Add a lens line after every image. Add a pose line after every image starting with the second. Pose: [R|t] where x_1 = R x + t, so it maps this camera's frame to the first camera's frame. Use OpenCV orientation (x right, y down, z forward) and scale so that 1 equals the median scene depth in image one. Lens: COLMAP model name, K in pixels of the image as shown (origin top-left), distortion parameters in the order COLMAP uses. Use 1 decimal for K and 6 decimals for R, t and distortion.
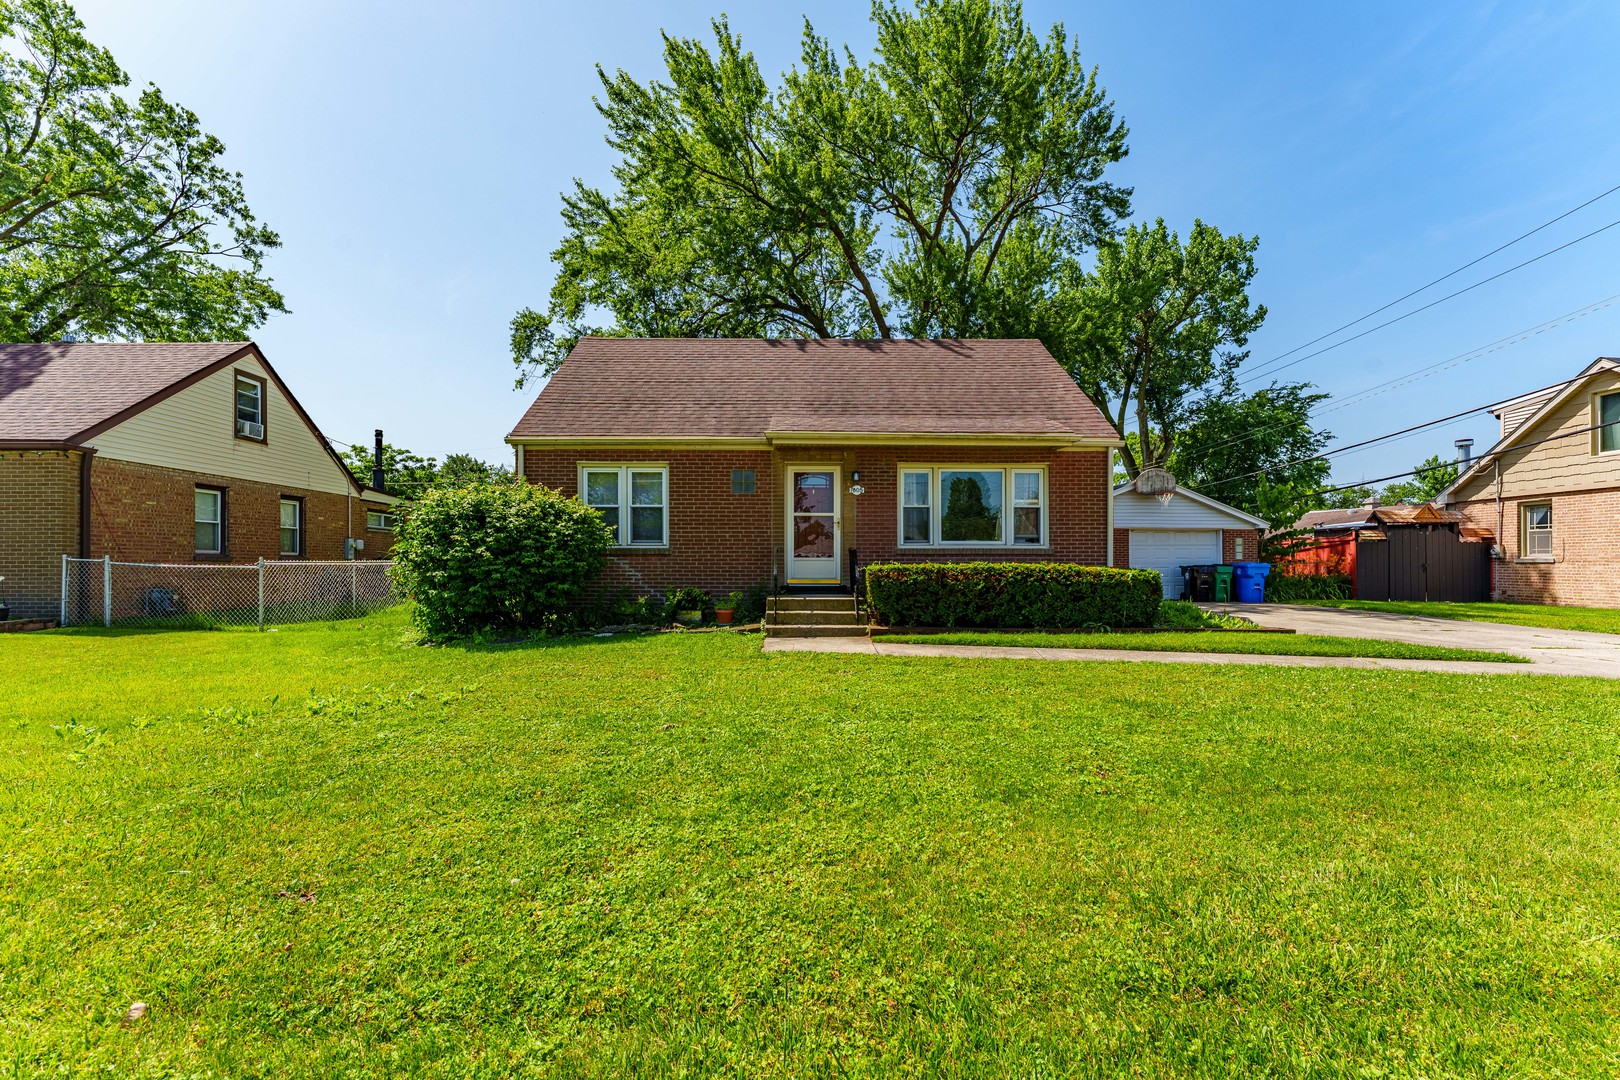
lens RADIAL K [[653.1, 0, 802.8], [0, 653.1, 564.6], [0, 0, 1]] dist [-0.001195, -0.000059]
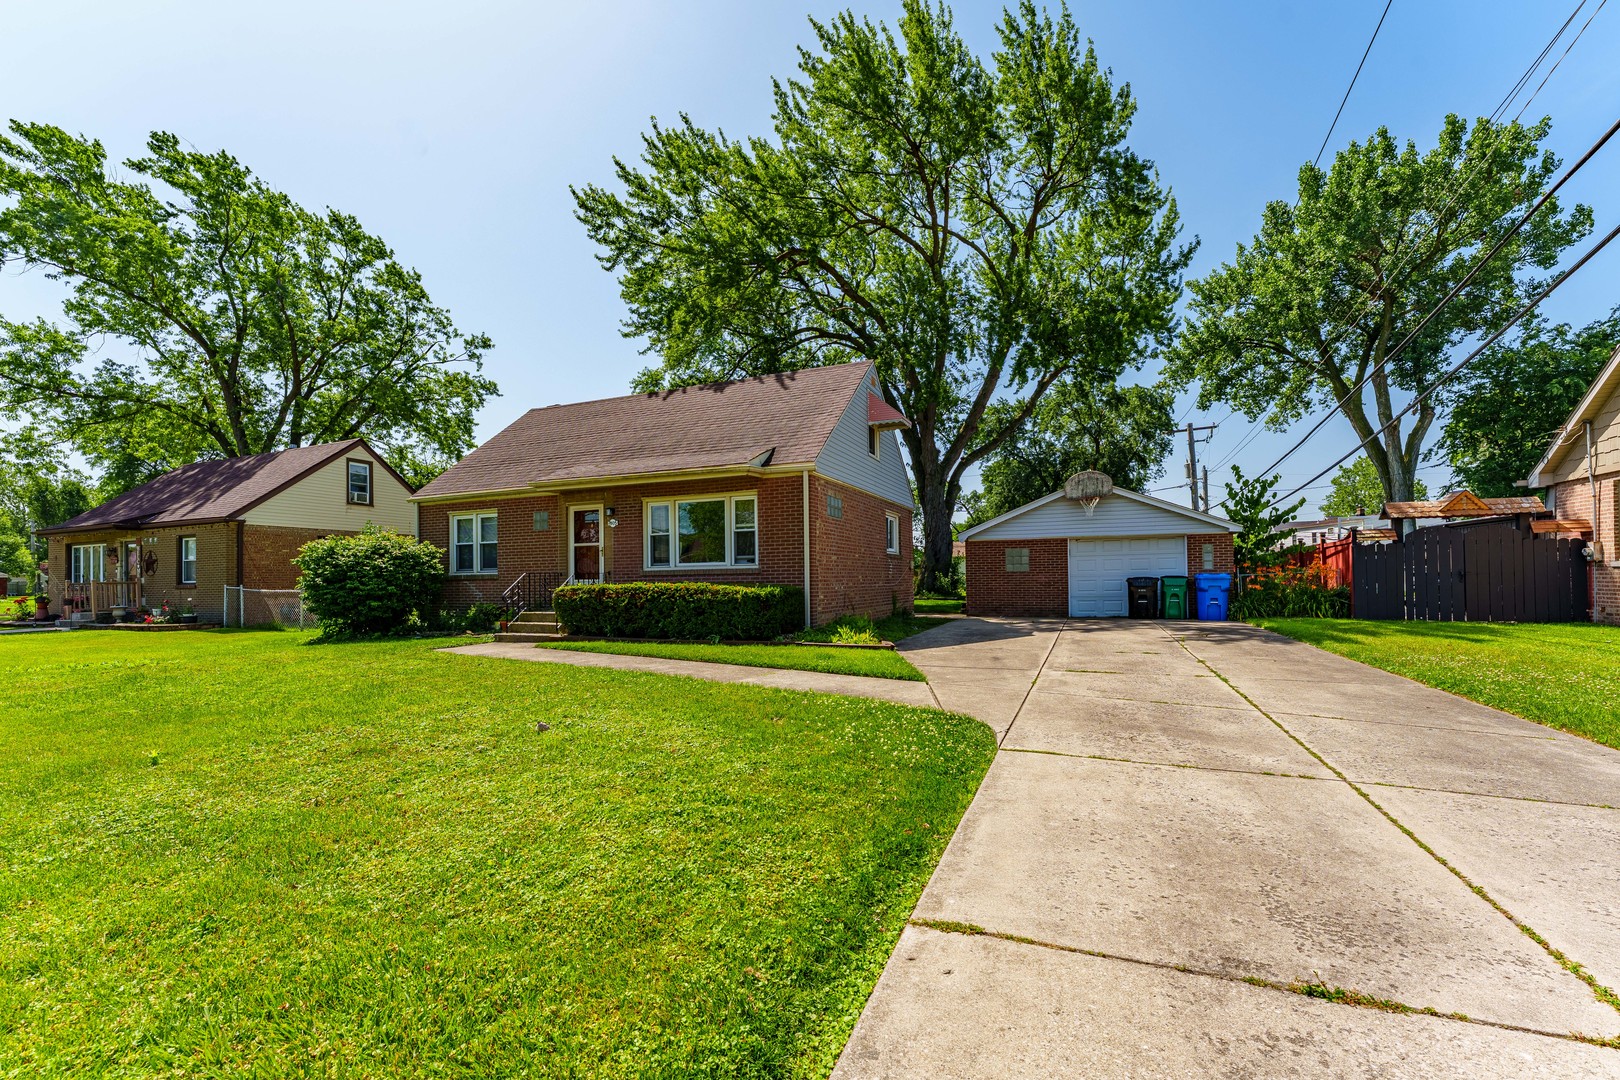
lens RADIAL K [[653.1, 0, 791.2], [0, 653.1, 580.0], [0, 0, 1]] dist [-0.001195, -0.000059]
pose [[0.919697, -0.013908, -0.392383, 0.557820], [0.015127, 0.999886, 0.000015, -0.002515], [0.392338, -0.005949, 0.919802, 0.010433]]
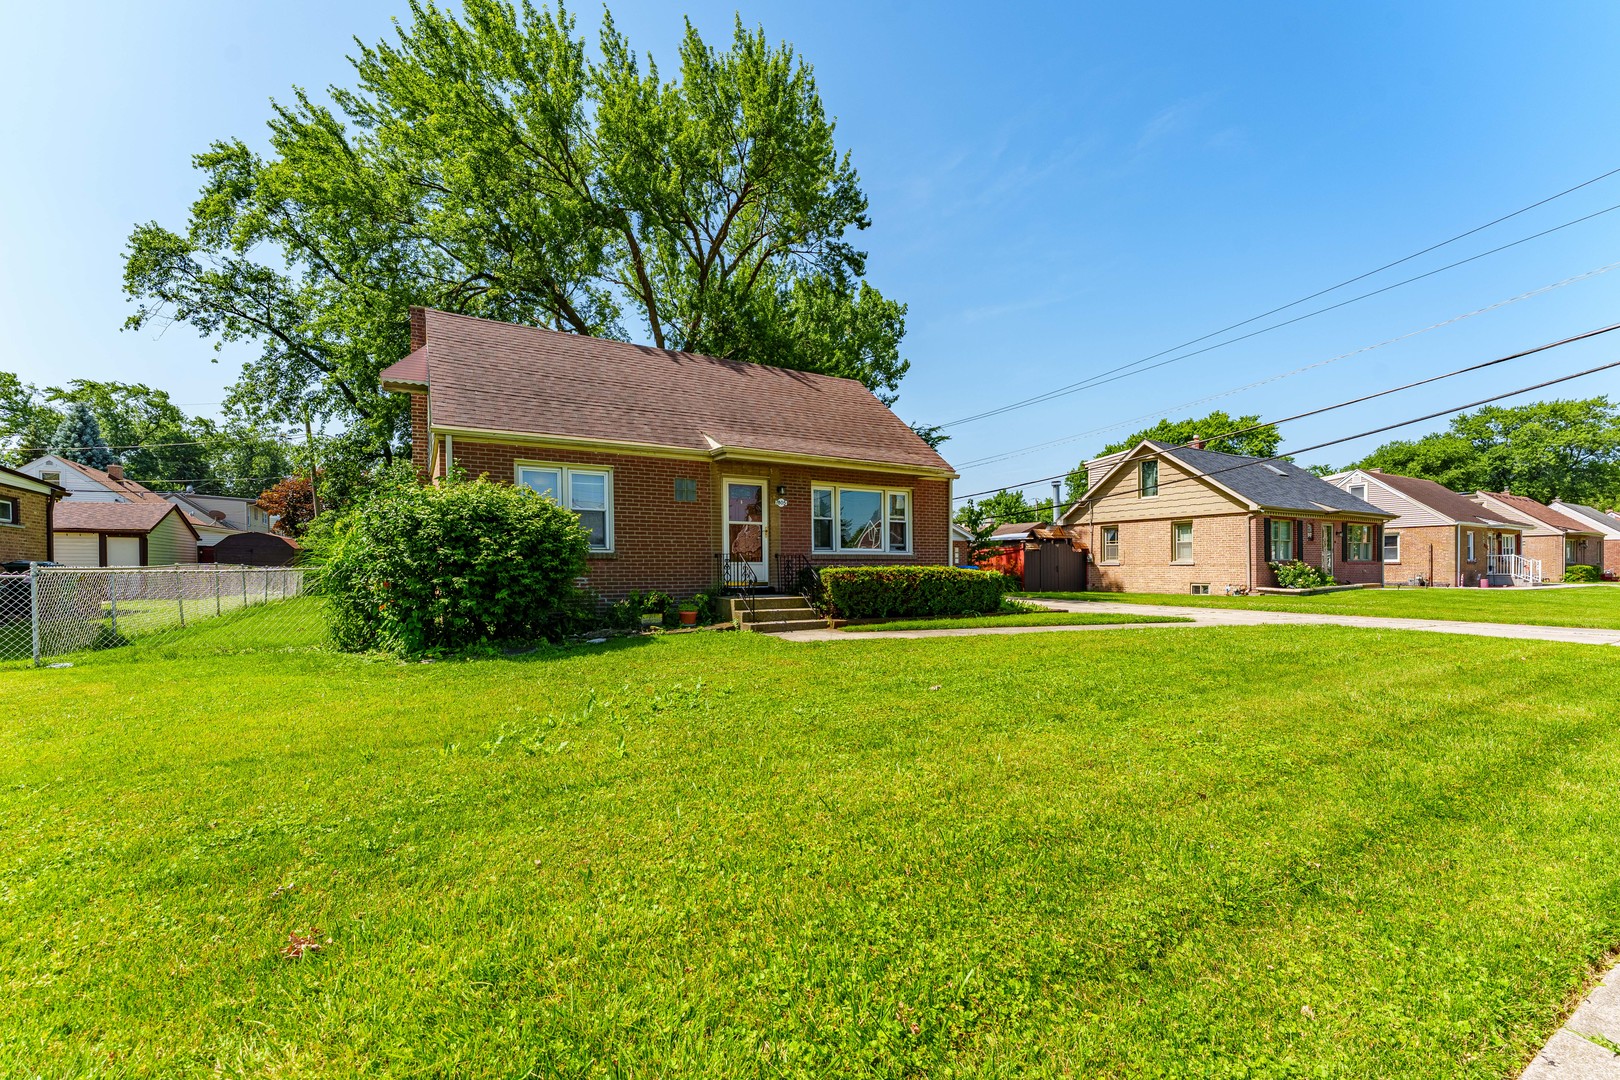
lens RADIAL K [[653.1, 0, 797.6], [0, 653.1, 582.3], [0, 0, 1]] dist [-0.001195, -0.000059]
pose [[0.874238, -0.014868, 0.485269, -0.290213], [0.004165, 0.999724, 0.023127, -0.001038], [-0.485479, -0.018197, 0.874059, -0.008336]]
